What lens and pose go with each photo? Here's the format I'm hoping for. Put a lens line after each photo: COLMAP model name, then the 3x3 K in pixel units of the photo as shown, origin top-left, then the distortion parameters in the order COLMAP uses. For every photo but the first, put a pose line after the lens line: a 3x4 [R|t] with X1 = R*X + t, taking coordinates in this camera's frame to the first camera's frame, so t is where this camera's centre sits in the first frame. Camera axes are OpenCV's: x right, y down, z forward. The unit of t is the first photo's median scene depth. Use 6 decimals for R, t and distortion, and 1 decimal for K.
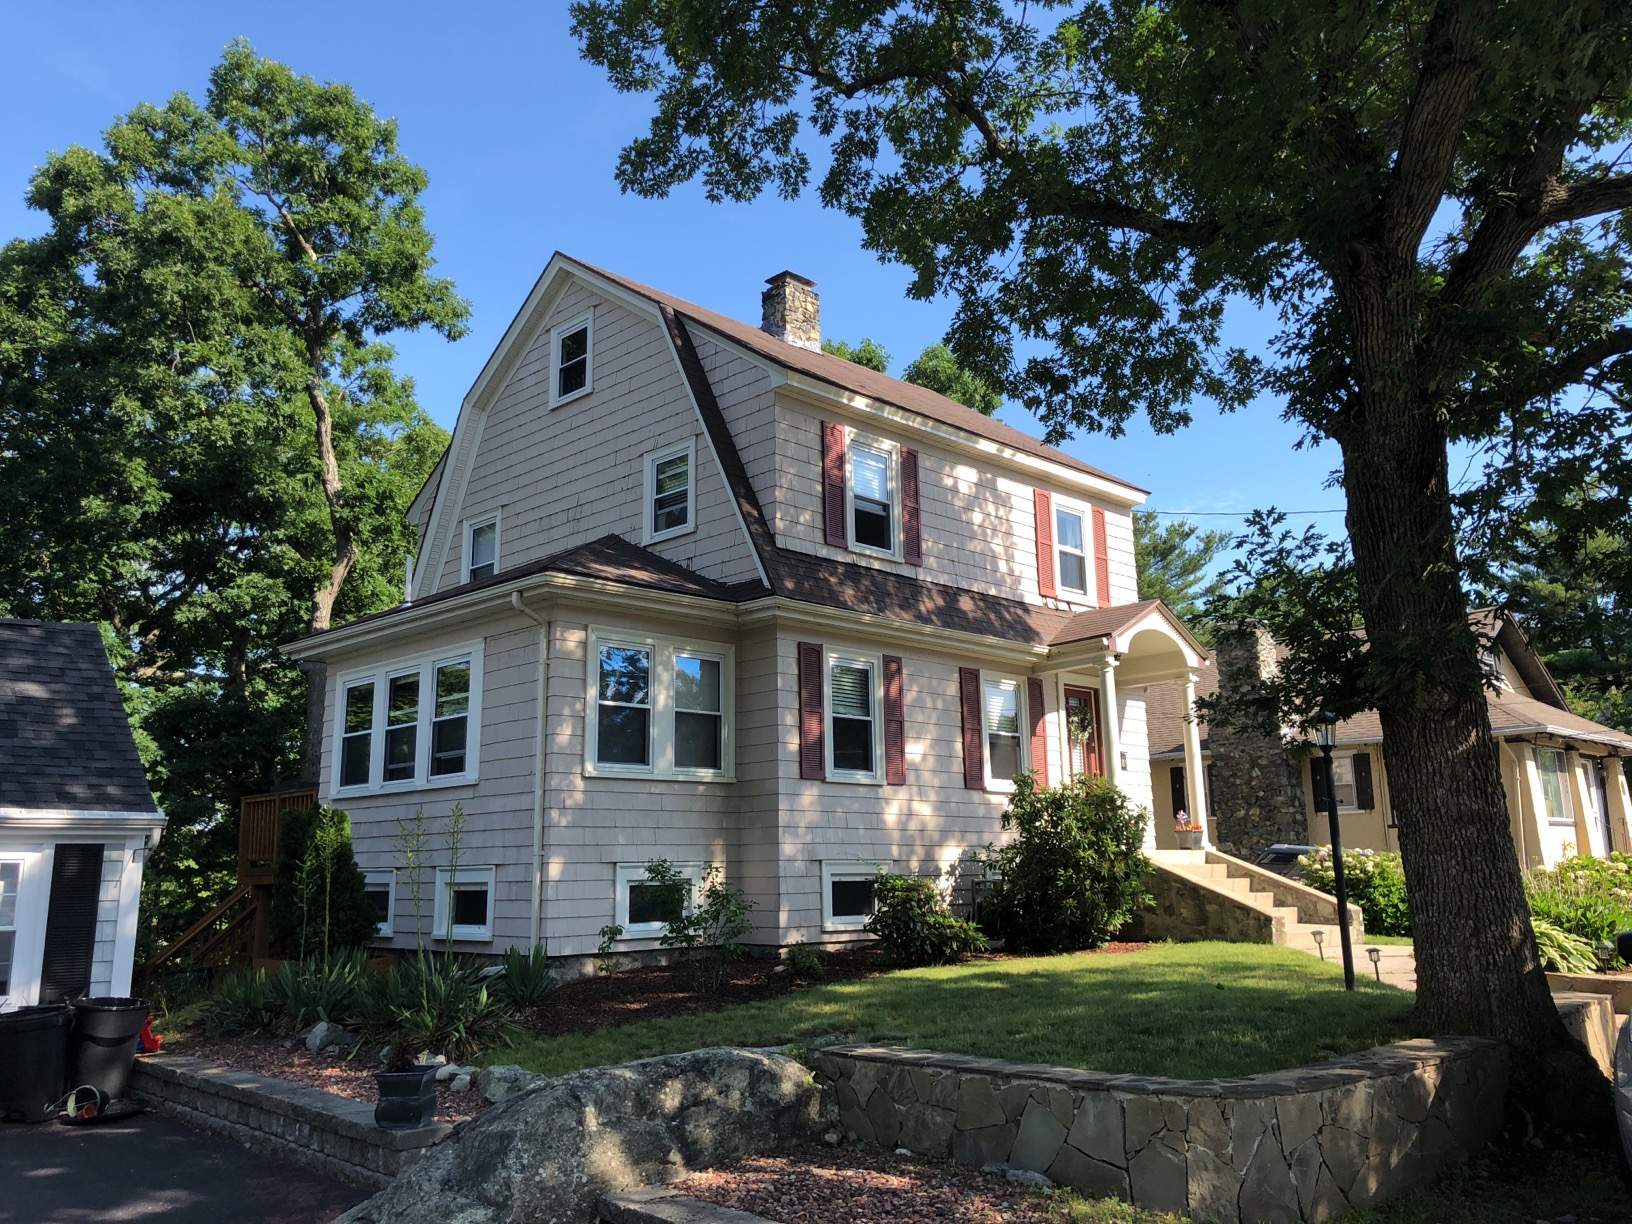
lens RADIAL K [[1308.7, 0, 819.7], [0, 1308.7, 590.9], [0, 0, 1]] dist [0.056993, -0.091285]
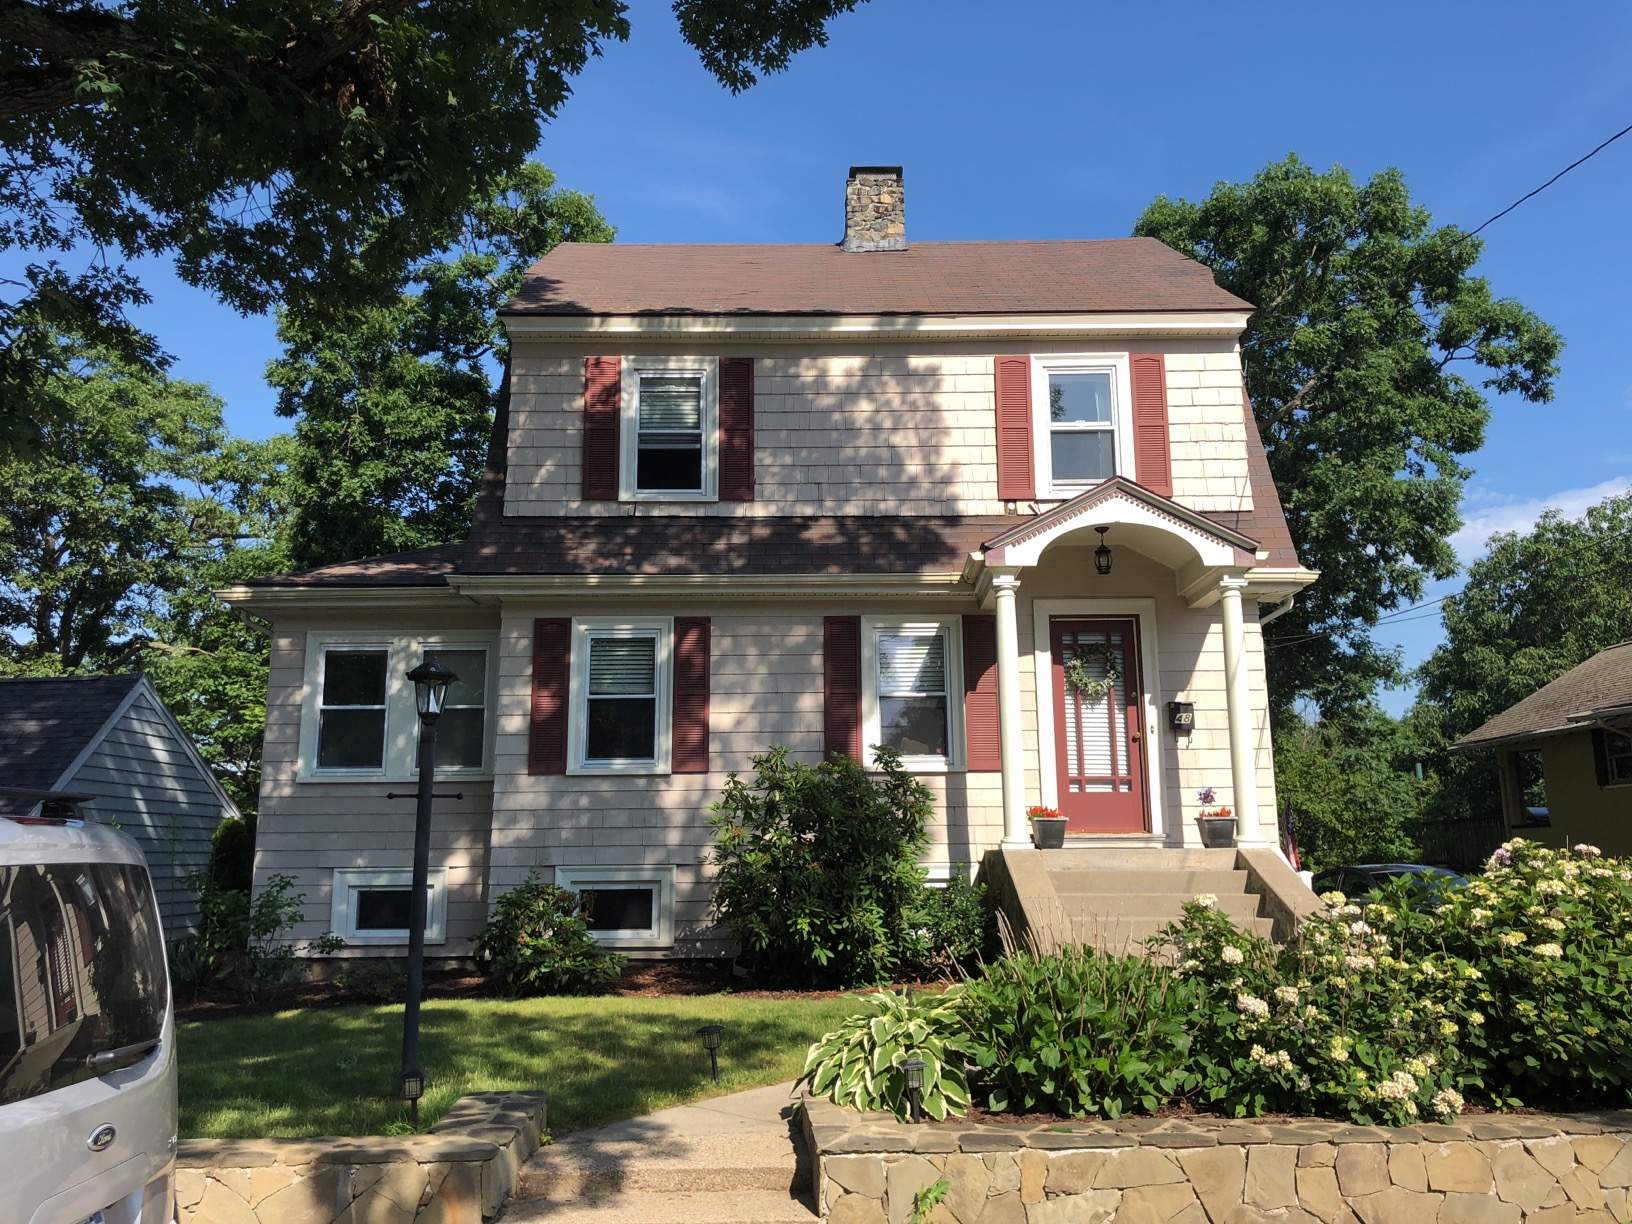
lens RADIAL K [[1331.9, 0, 842.8], [0, 1331.9, 583.1], [0, 0, 1]] dist [0.026598, -0.027850]
pose [[0.724066, -0.133531, -0.676681, 0.689829], [0.145449, 0.988579, -0.039444, 0.075491], [0.674220, -0.069862, 0.735219, 0.448538]]
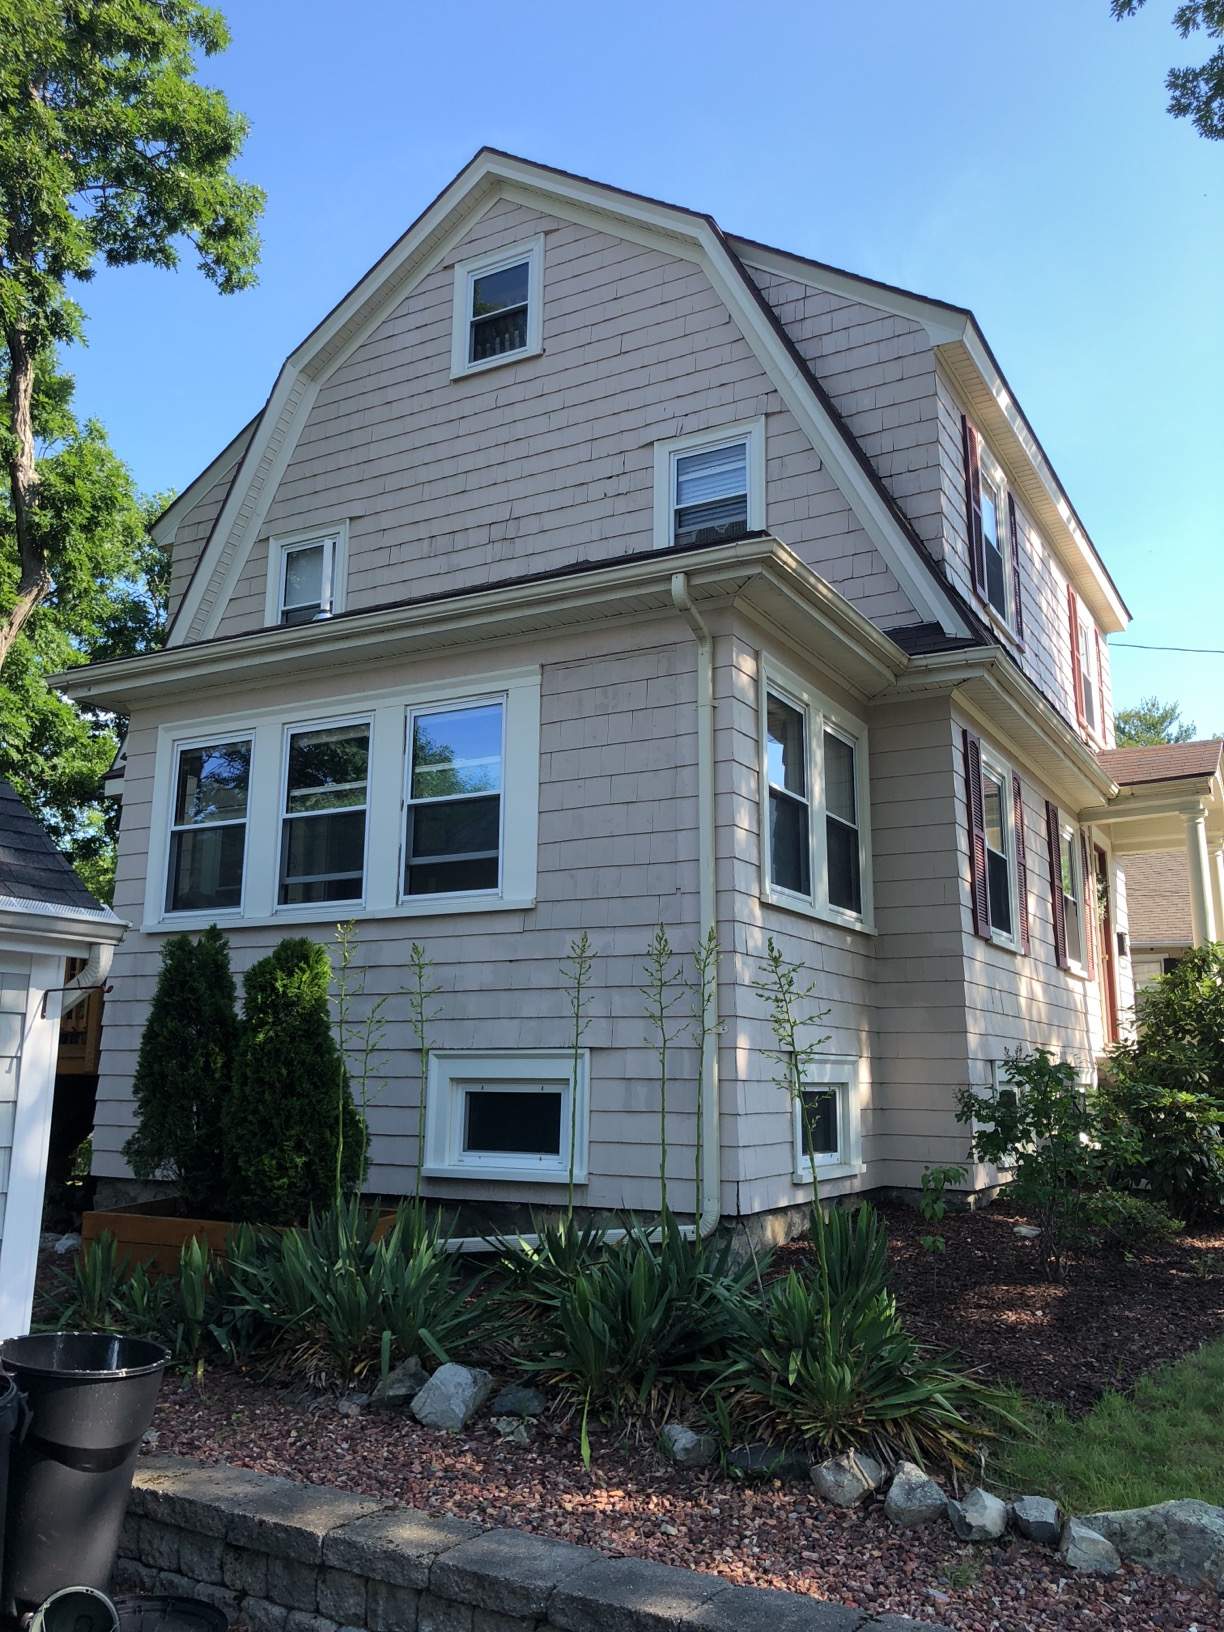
lens RADIAL K [[1331.9, 0, 614.9], [0, 1331.9, 788.2], [0, 0, 1]] dist [0.026598, -0.027850]
pose [[0.963550, 0.078760, 0.255674, -0.329109], [-0.077860, 0.996871, -0.013654, 0.085493], [-0.255949, -0.006751, 0.966667, 0.366106]]
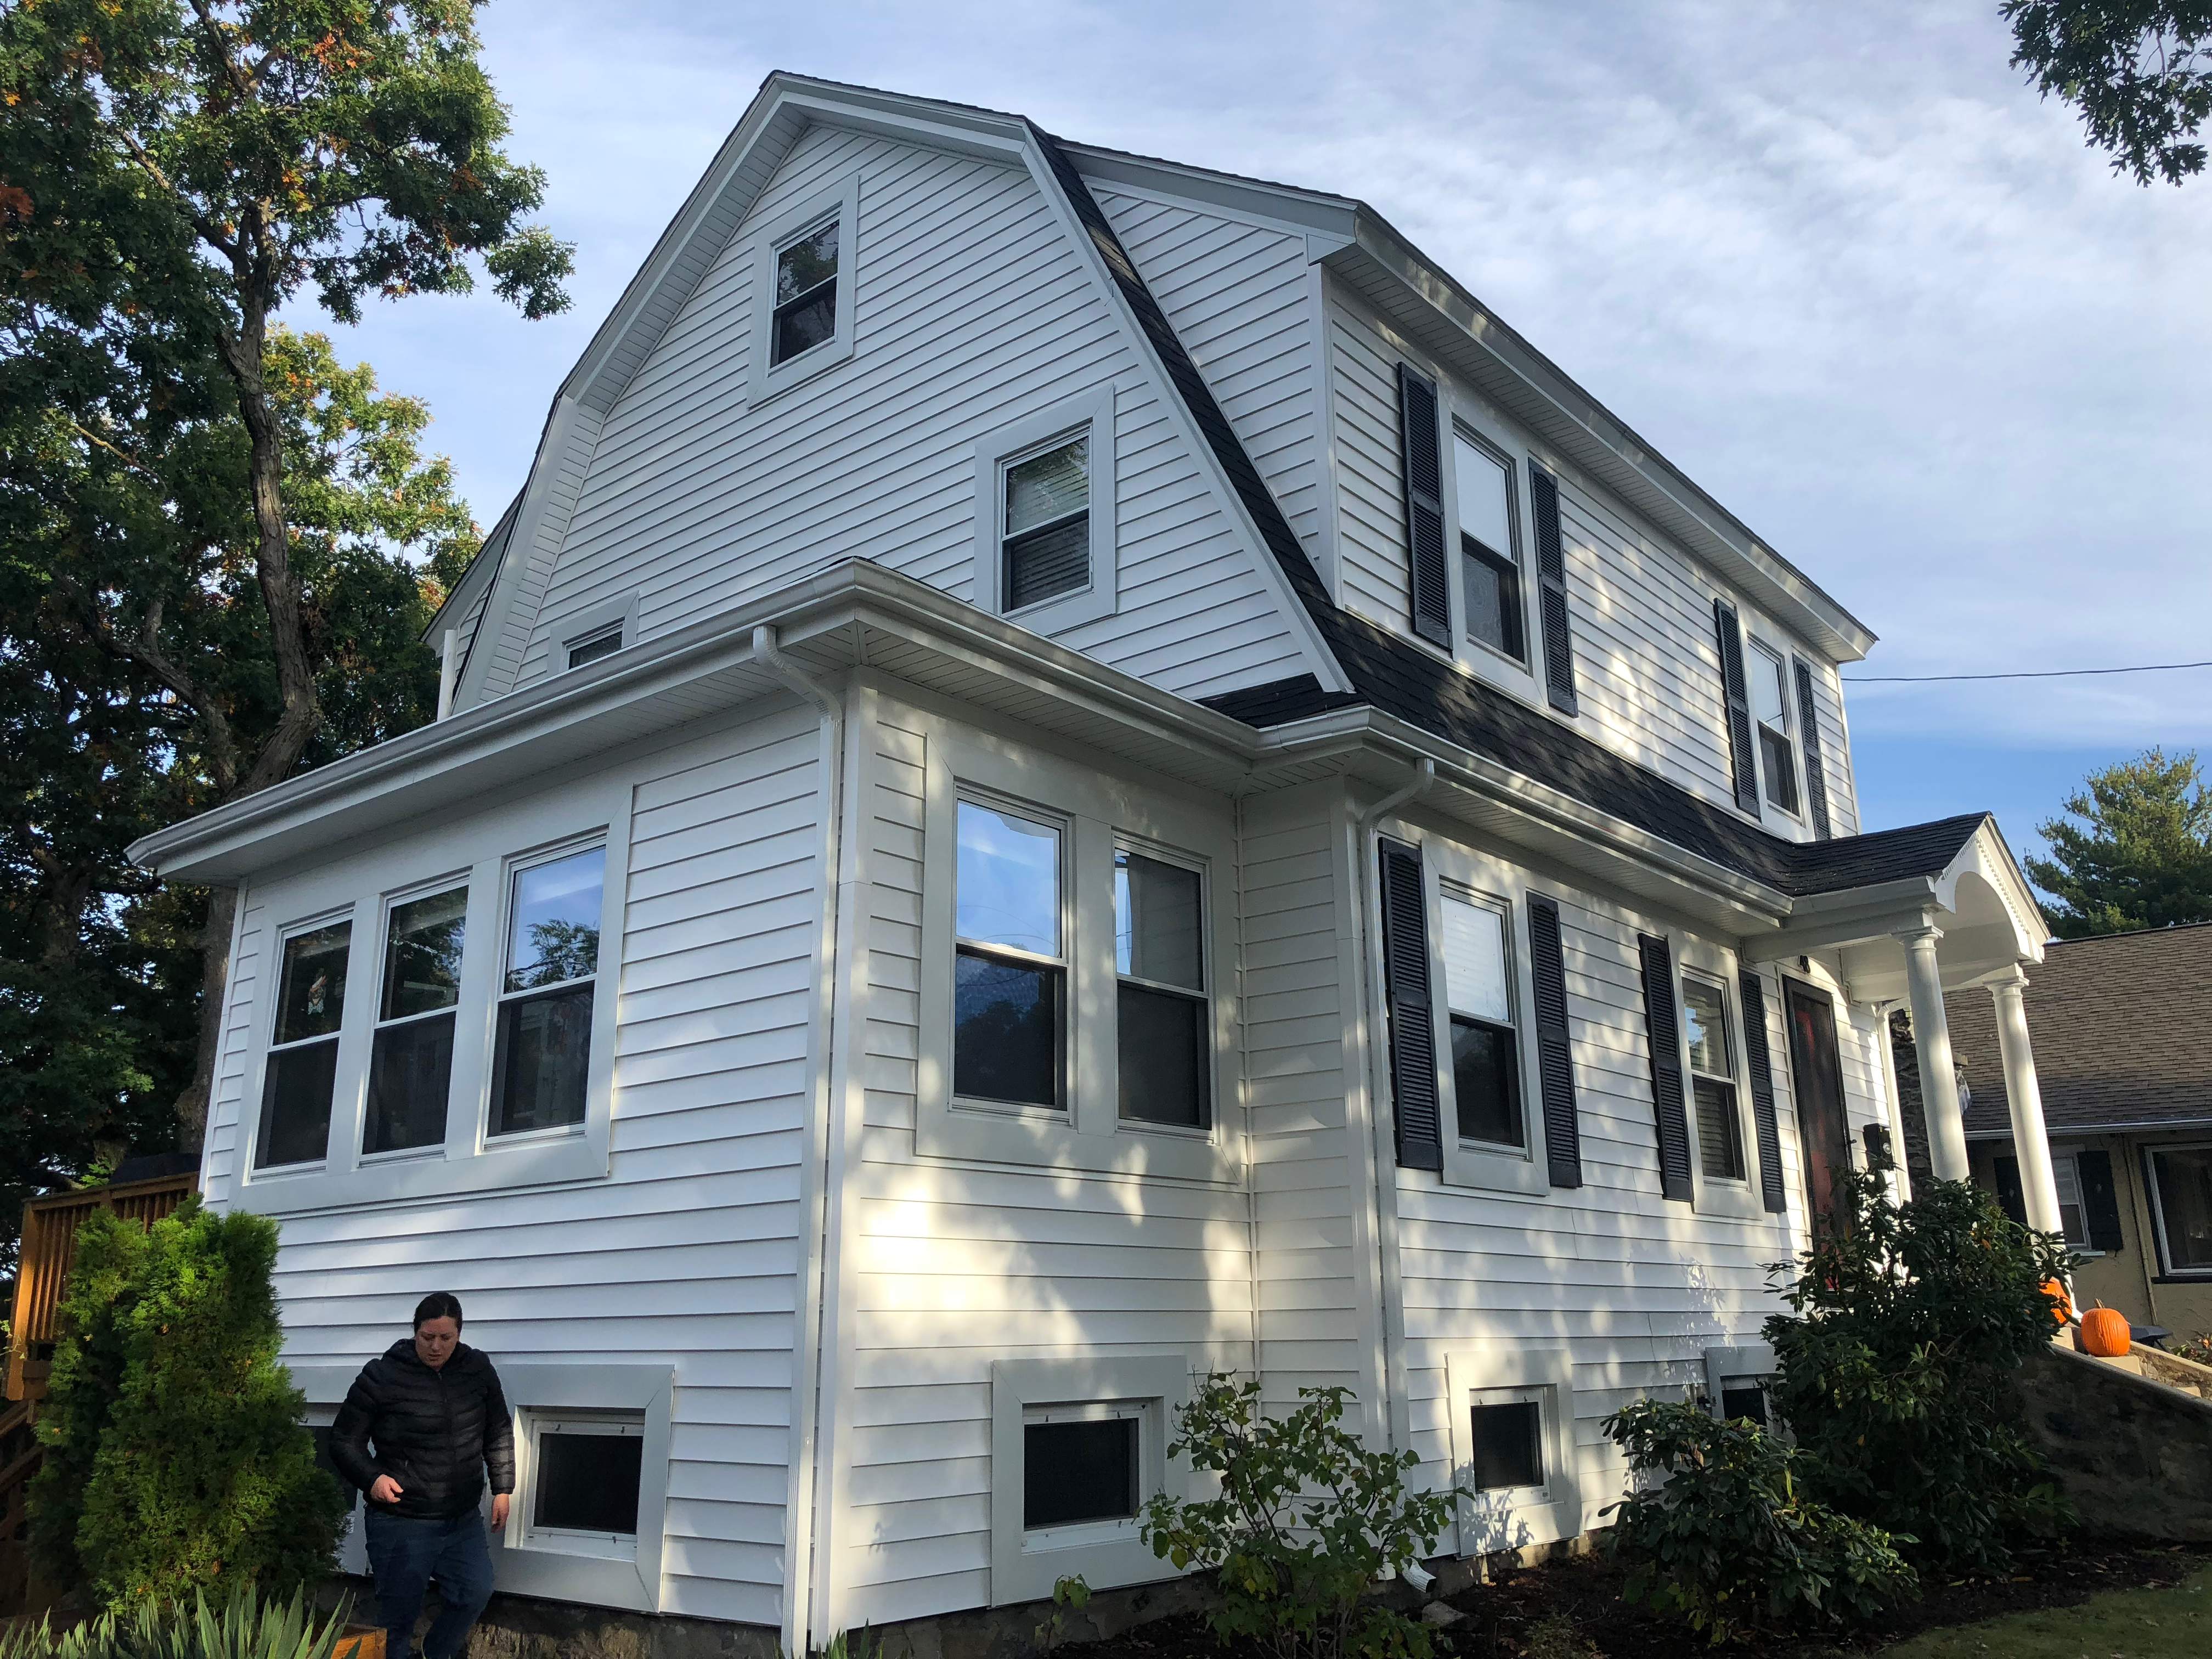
lens RADIAL K [[1780.1, 0, 1103.5], [0, 1780.1, 826.9], [0, 0, 1]] dist [0.062952, -0.085006]
pose [[0.996926, 0.029382, 0.072637, -0.138152], [-0.024831, 0.997718, -0.062780, 0.069944], [-0.074316, 0.060783, 0.995381, 0.397880]]
